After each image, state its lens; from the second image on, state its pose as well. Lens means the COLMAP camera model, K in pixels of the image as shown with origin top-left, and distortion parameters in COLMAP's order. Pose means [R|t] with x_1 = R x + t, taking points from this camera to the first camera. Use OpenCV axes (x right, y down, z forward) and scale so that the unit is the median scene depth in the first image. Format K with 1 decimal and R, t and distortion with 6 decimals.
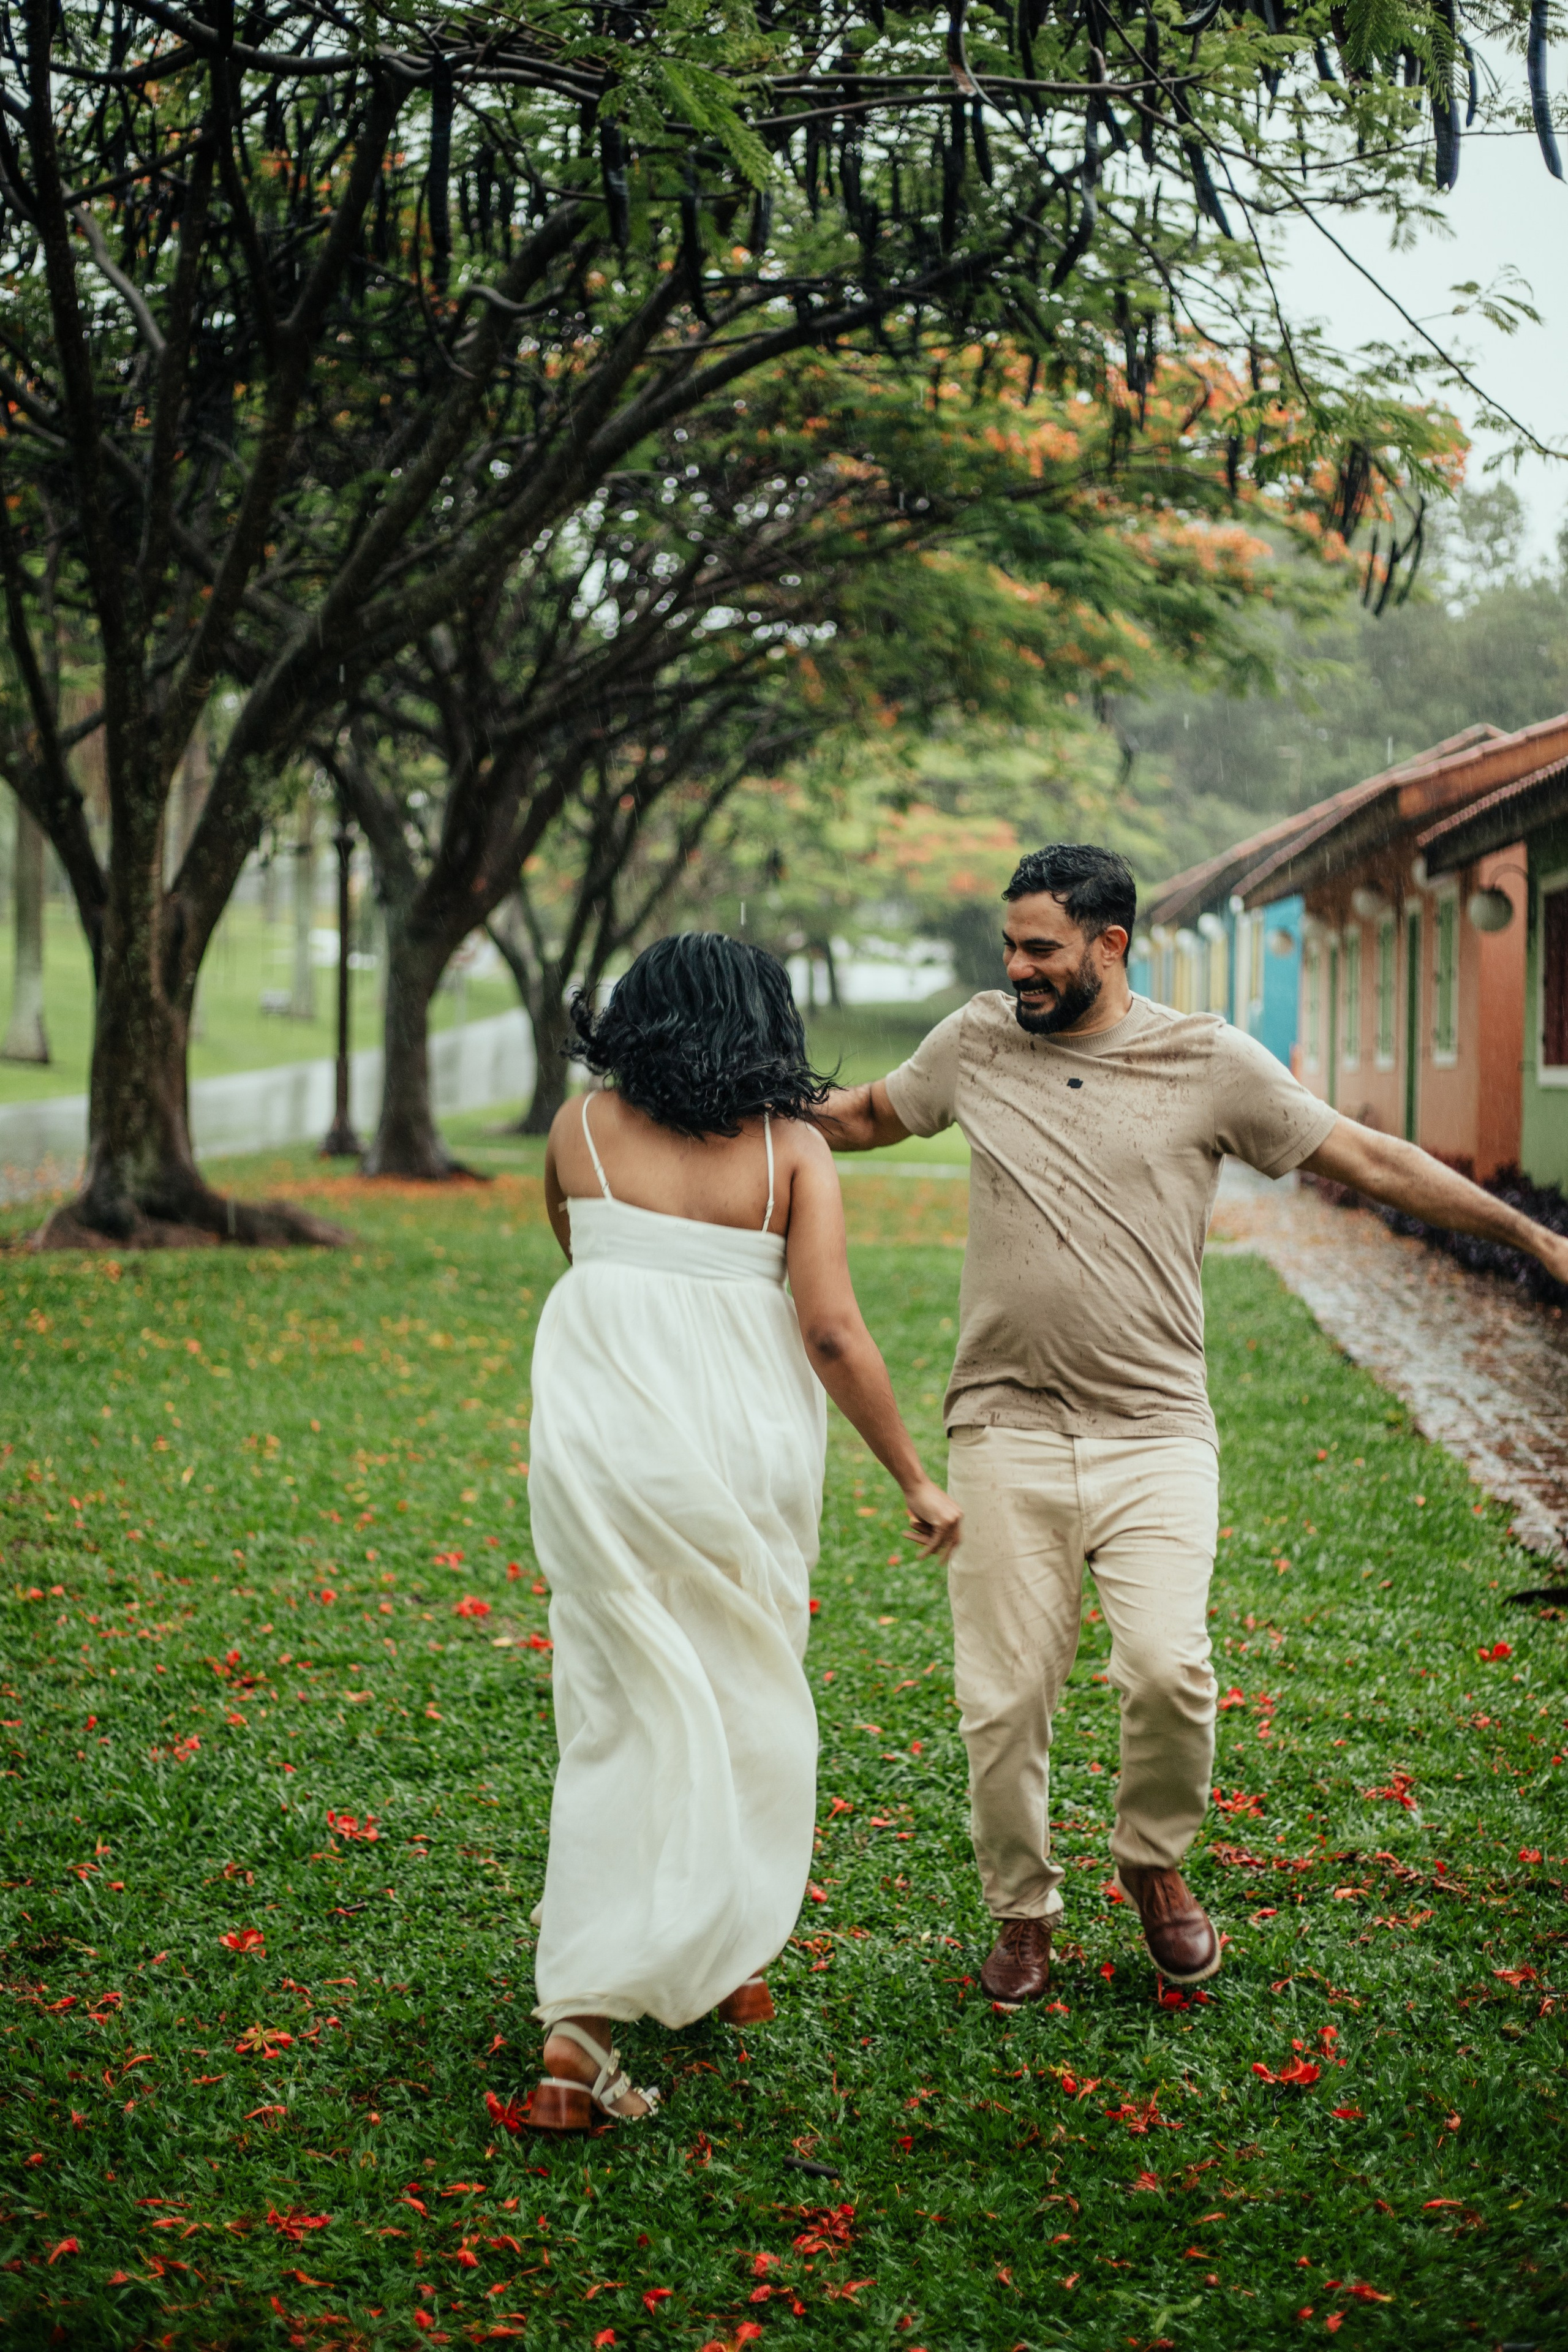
lens RADIAL K [[3368.3, 0, 791.2], [0, 3368.3, 1174.2], [0, 0, 1]] dist [-0.111646, -0.021246]
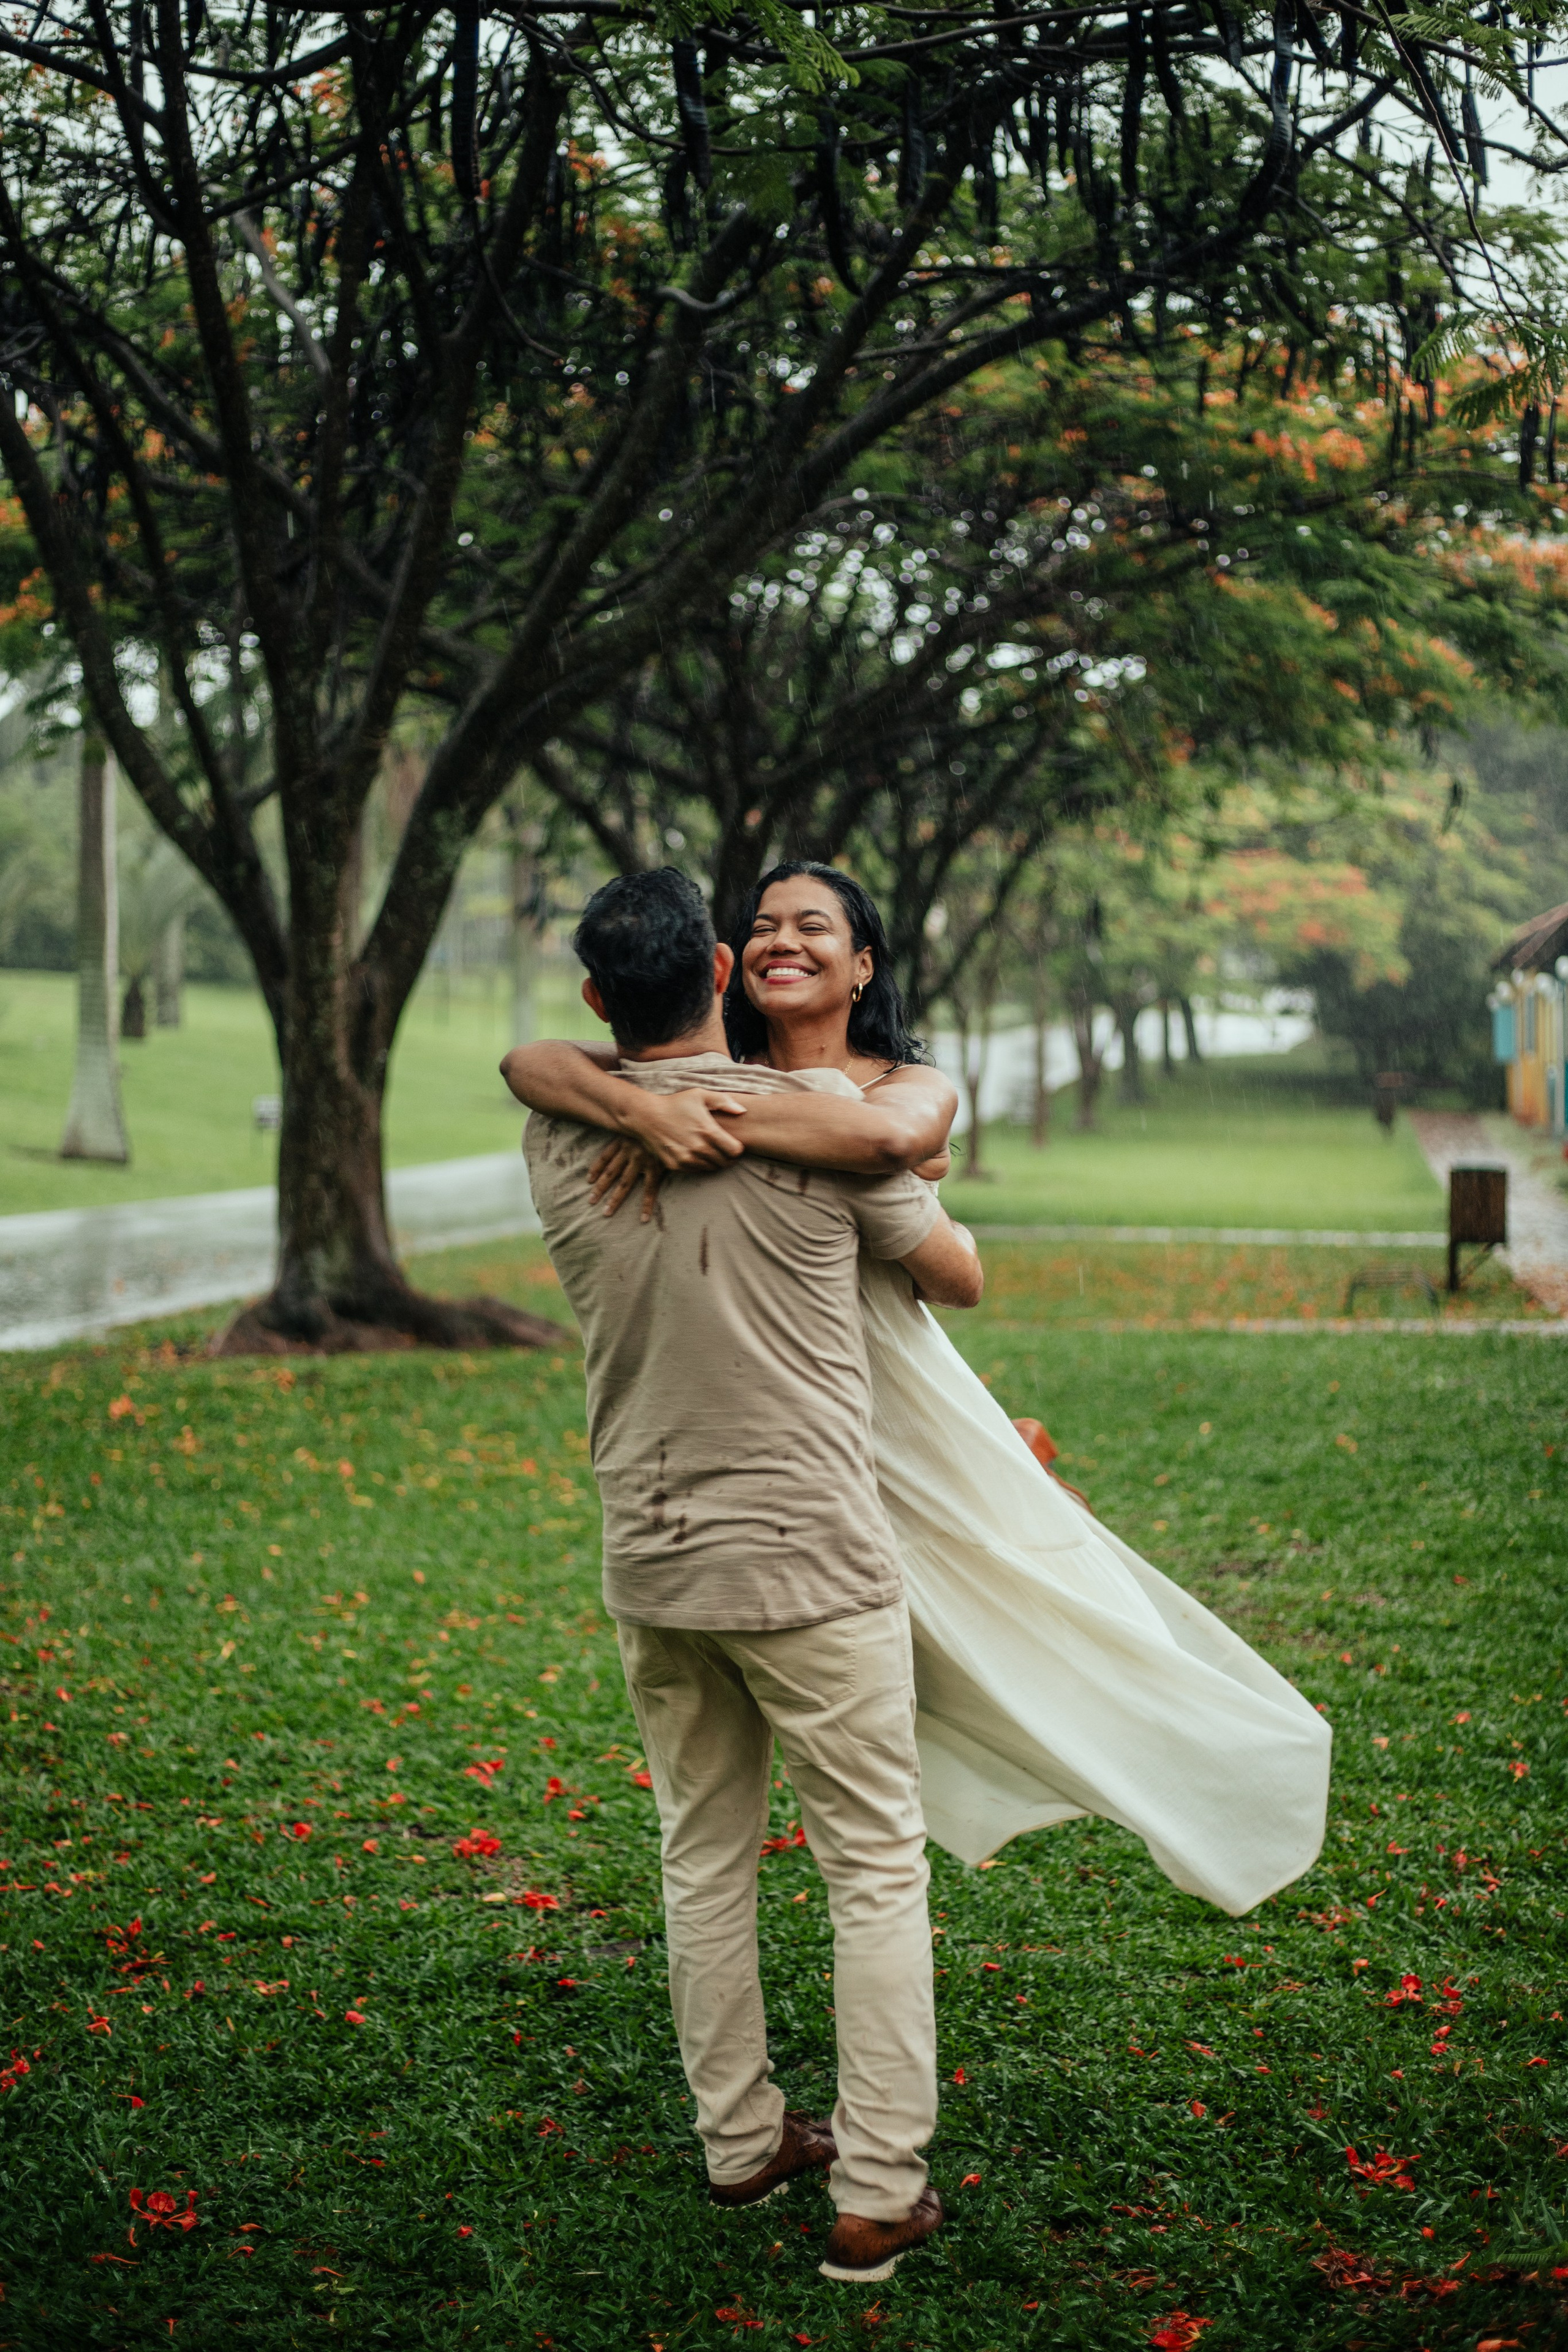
lens RADIAL K [[3368.3, 0, 791.2], [0, 3368.3, 1174.2], [0, 0, 1]] dist [-0.111646, -0.021246]
pose [[0.993450, -0.019453, -0.112603, 0.035662], [0.017571, 0.999689, -0.017681, -0.007996], [0.112912, 0.015587, 0.993483, 0.099667]]
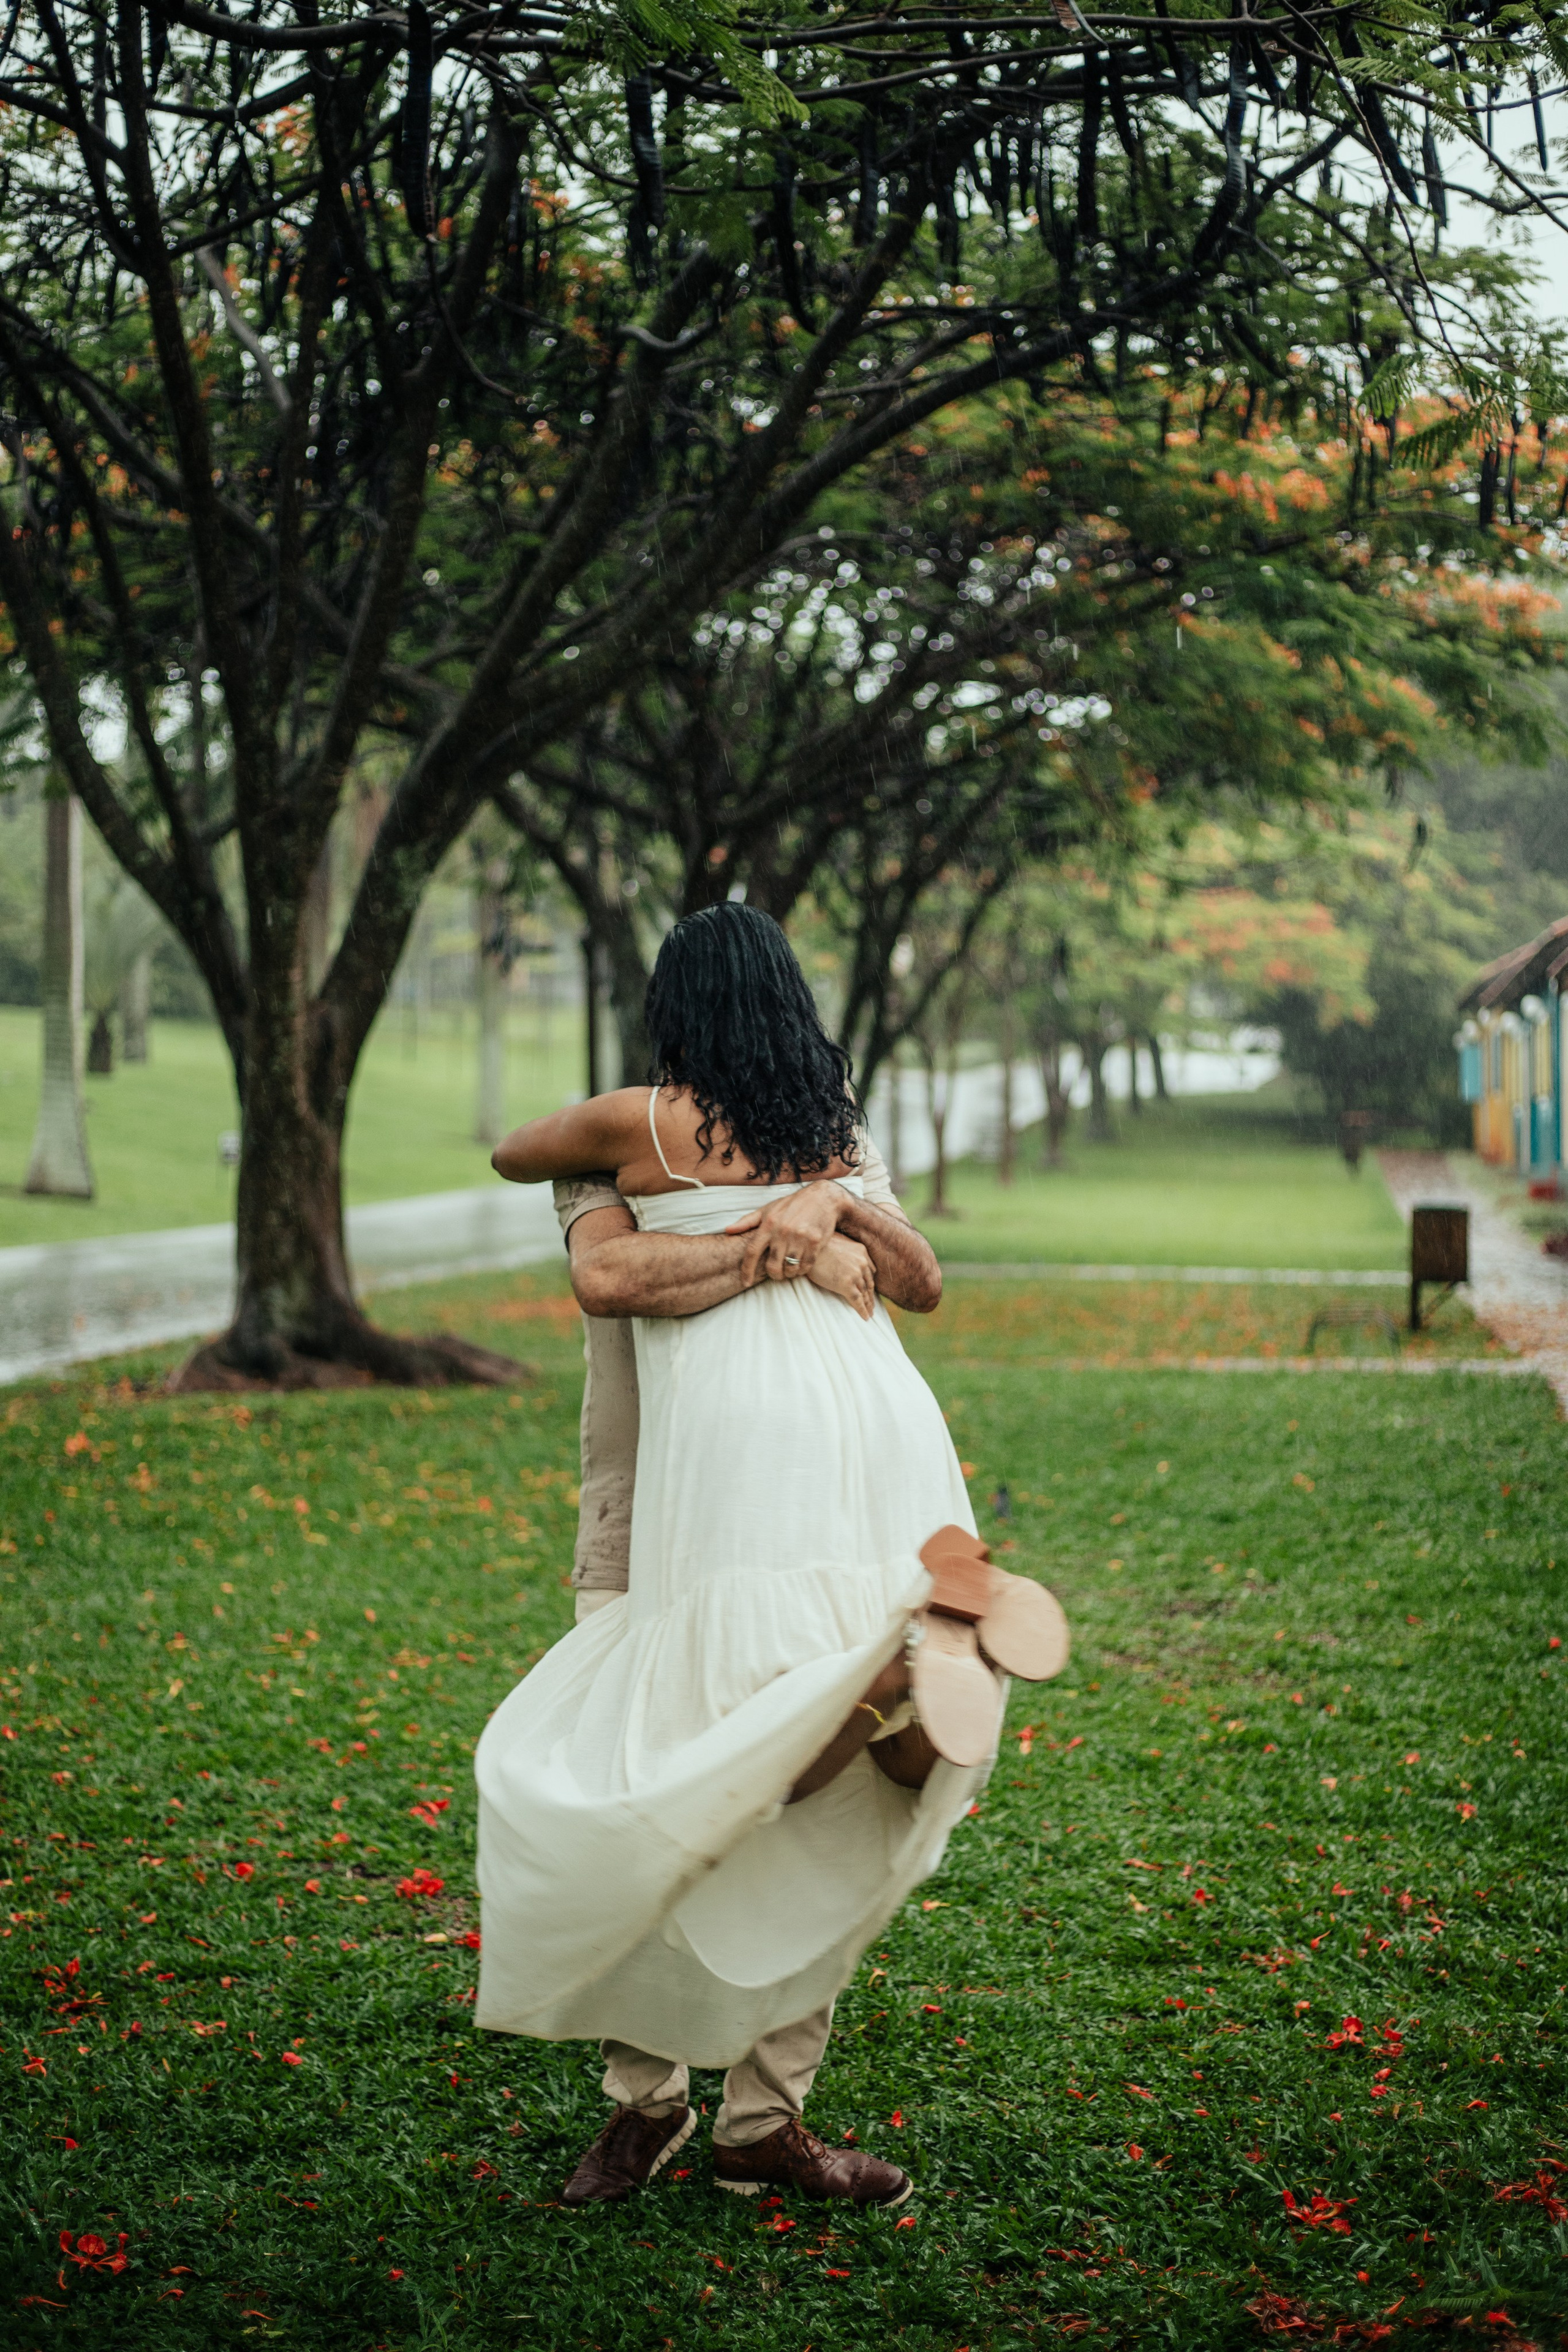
lens RADIAL K [[3368.3, 0, 791.2], [0, 3368.3, 1174.2], [0, 0, 1]] dist [-0.111646, -0.021246]
pose [[0.994468, -0.018372, -0.103418, 0.038428], [0.015499, 0.999473, -0.028509, -0.008183], [0.103887, 0.026749, 0.994229, 0.100374]]
